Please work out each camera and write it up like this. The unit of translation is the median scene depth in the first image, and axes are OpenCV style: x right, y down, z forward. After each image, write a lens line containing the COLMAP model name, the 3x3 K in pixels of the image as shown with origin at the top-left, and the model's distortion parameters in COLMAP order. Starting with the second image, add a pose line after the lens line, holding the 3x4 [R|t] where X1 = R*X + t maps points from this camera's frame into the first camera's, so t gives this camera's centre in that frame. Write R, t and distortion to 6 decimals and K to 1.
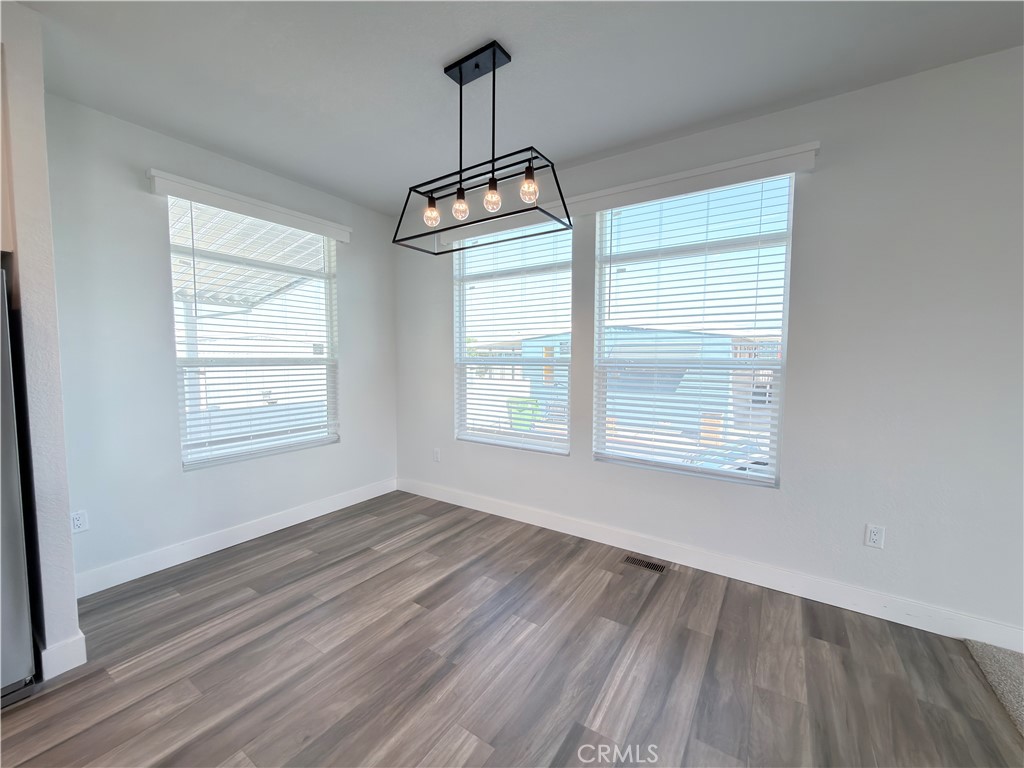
lens RADIAL K [[407.7, 0, 510.9], [0, 407.7, 386.1], [0, 0, 1]] dist [0.000639, -0.000039]
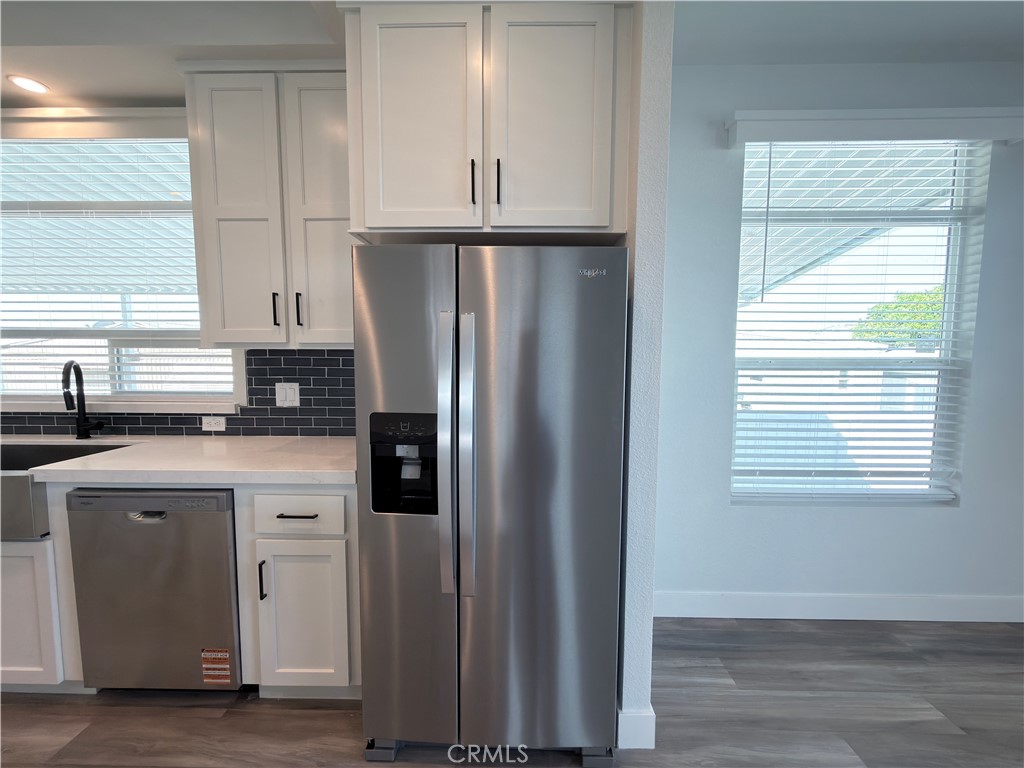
lens RADIAL K [[407.7, 0, 513.6], [0, 407.7, 386.1], [0, 0, 1]] dist [0.000639, -0.000039]
pose [[0.540960, 0.060974, -0.838835, -0.390929], [-0.059623, 0.997640, 0.034067, -0.016649], [0.838932, 0.031585, 0.543319, 0.224873]]
